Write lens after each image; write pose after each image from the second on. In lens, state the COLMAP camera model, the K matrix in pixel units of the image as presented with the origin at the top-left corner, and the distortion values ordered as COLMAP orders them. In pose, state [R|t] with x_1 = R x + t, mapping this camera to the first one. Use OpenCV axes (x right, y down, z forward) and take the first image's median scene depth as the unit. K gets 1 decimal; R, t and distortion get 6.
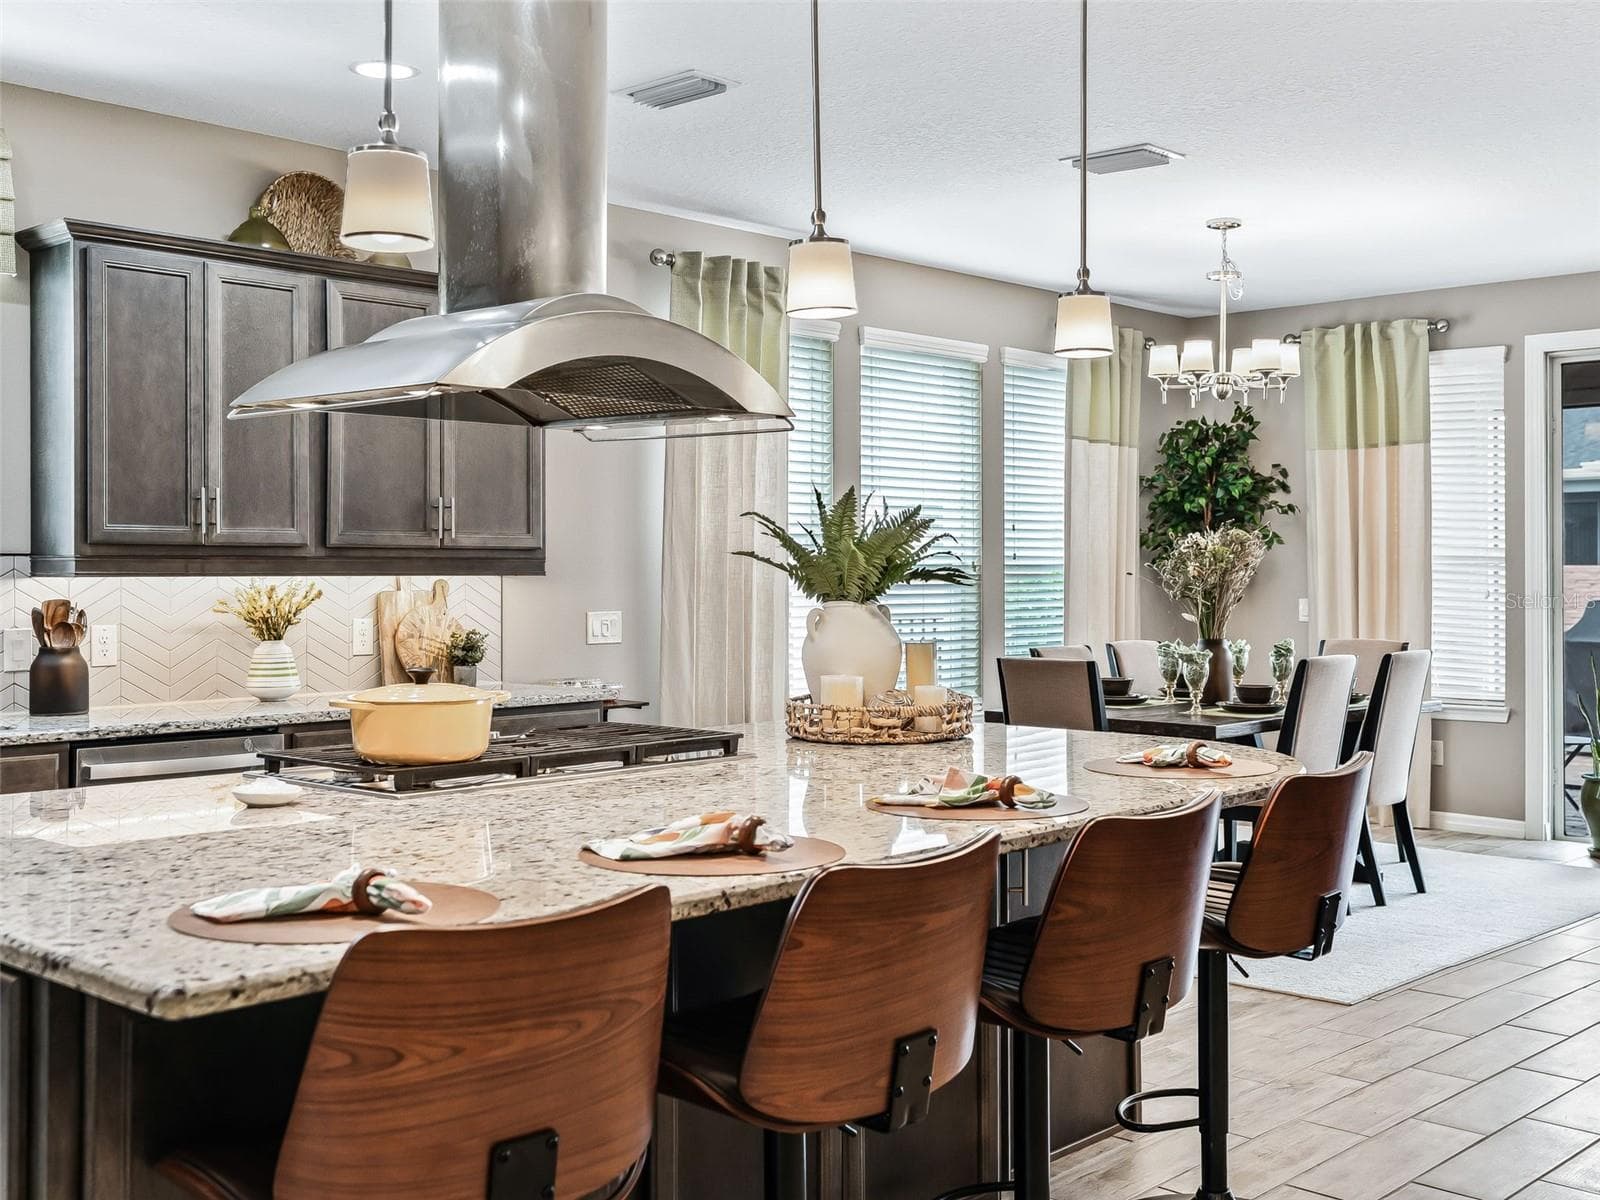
lens RADIAL K [[1777.1, 0, 798.9], [0, 1777.1, 564.7], [0, 0, 1]] dist [0.055285, 0.000000]
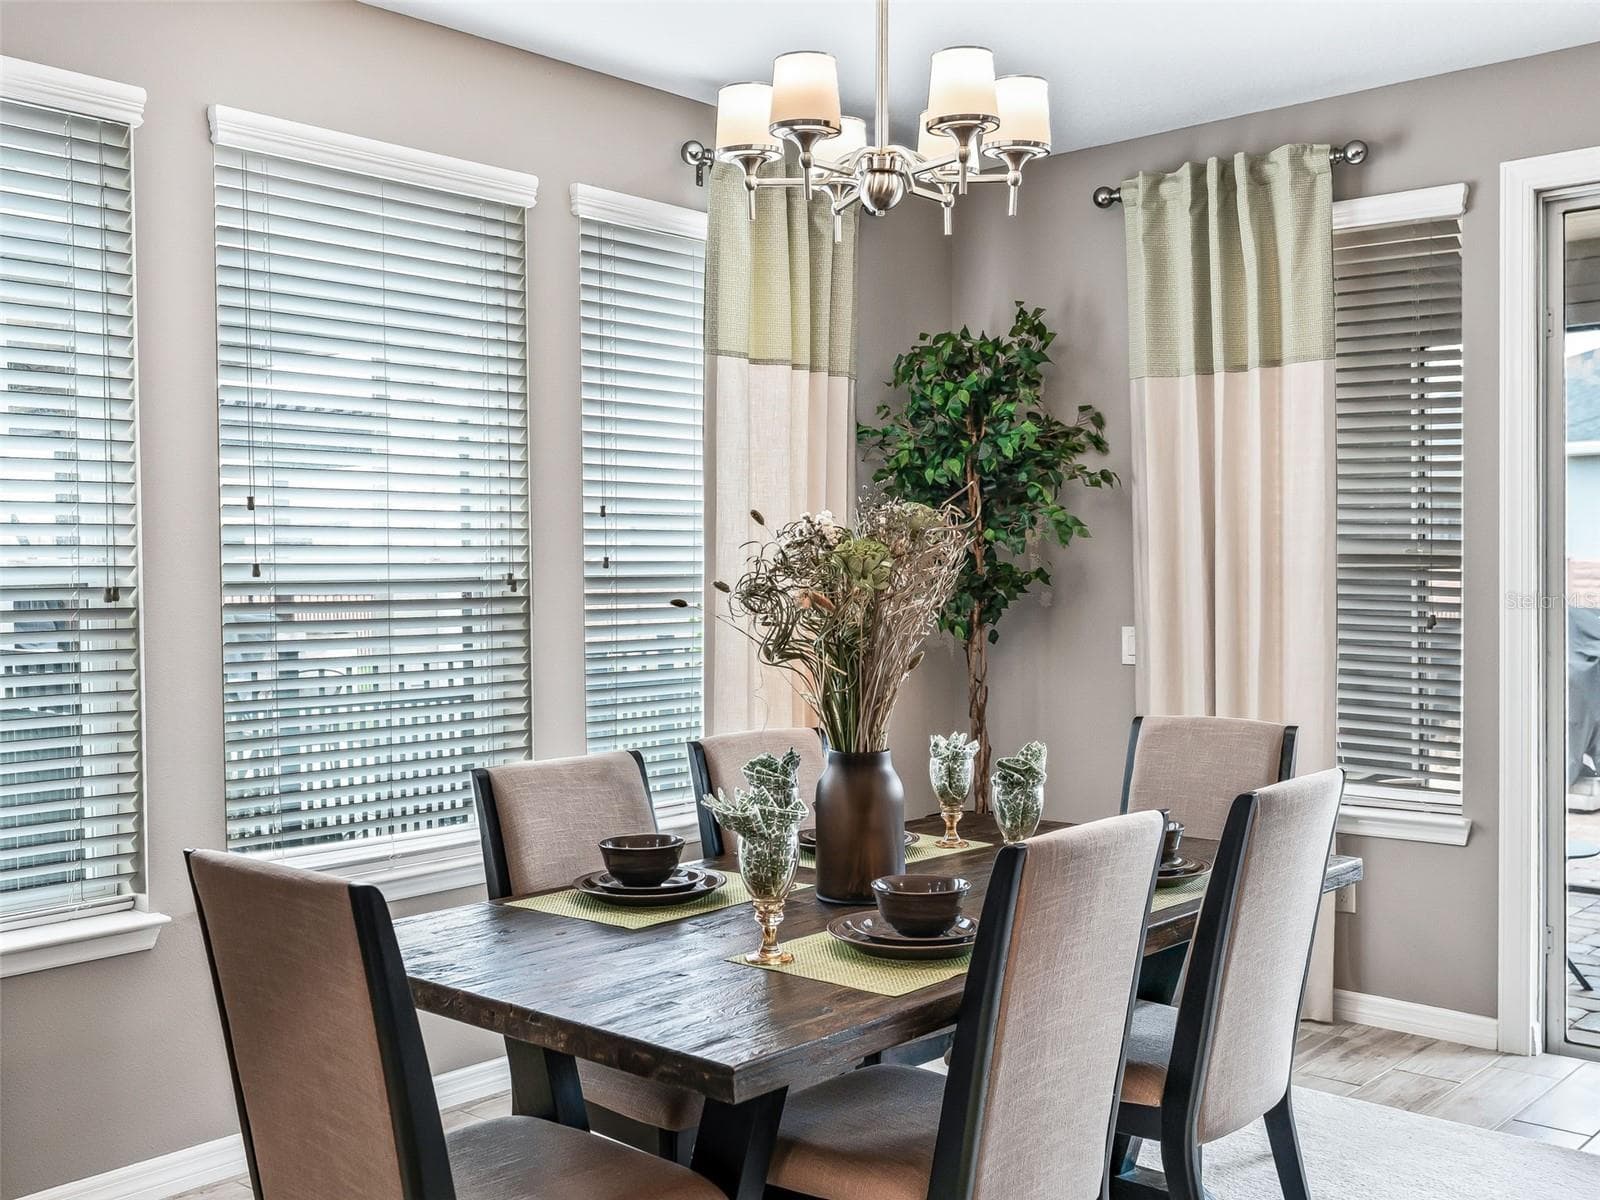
lens RADIAL K [[1596.4, 0, 799.7], [0, 1596.4, 602.9], [0, 0, 1]] dist [0.010294, 0.000000]
pose [[0.999711, -0.008631, 0.022437, 0.161669], [0.008057, 0.999642, 0.025521, -0.003965], [-0.022649, -0.025333, 0.999422, 0.468525]]
